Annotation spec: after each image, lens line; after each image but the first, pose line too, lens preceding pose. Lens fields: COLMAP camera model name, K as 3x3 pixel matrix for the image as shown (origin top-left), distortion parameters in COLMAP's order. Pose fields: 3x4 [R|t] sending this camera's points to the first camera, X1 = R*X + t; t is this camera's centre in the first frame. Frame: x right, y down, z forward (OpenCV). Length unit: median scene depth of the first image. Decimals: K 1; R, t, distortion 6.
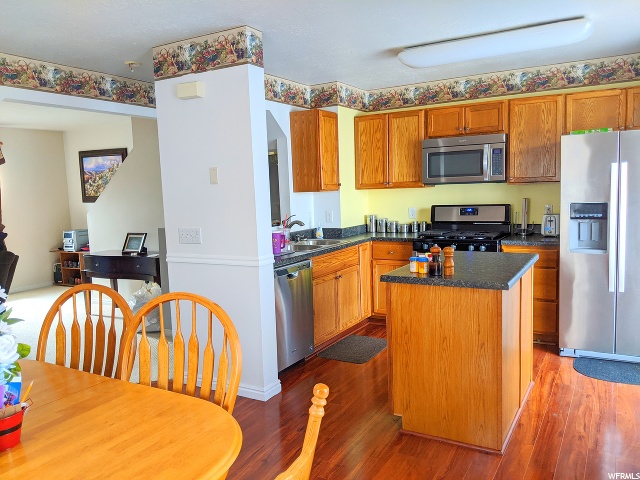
lens RADIAL K [[513.2, 0, 319.9], [0, 513.2, 239.8], [0, 0, 1]] dist [0.016851, -0.028866]
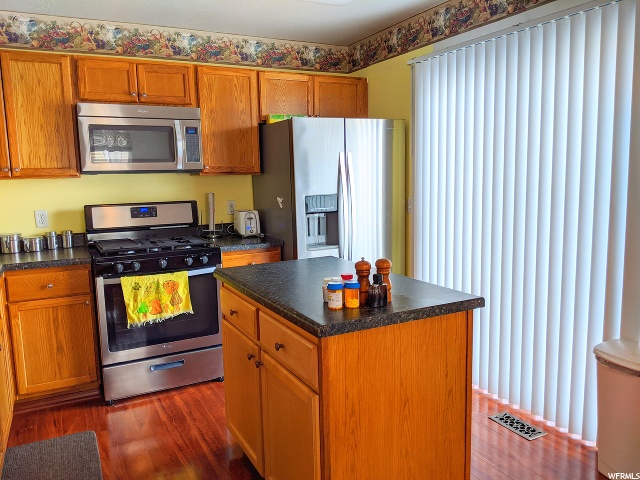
lens RADIAL K [[513.2, 0, 320.6], [0, 513.2, 239.0], [0, 0, 1]] dist [0.016851, -0.028866]
pose [[0.531240, -0.083459, 0.843101, -0.195602], [0.088526, 0.995157, 0.042731, -0.027351], [-0.842584, 0.051936, 0.536055, 0.421434]]
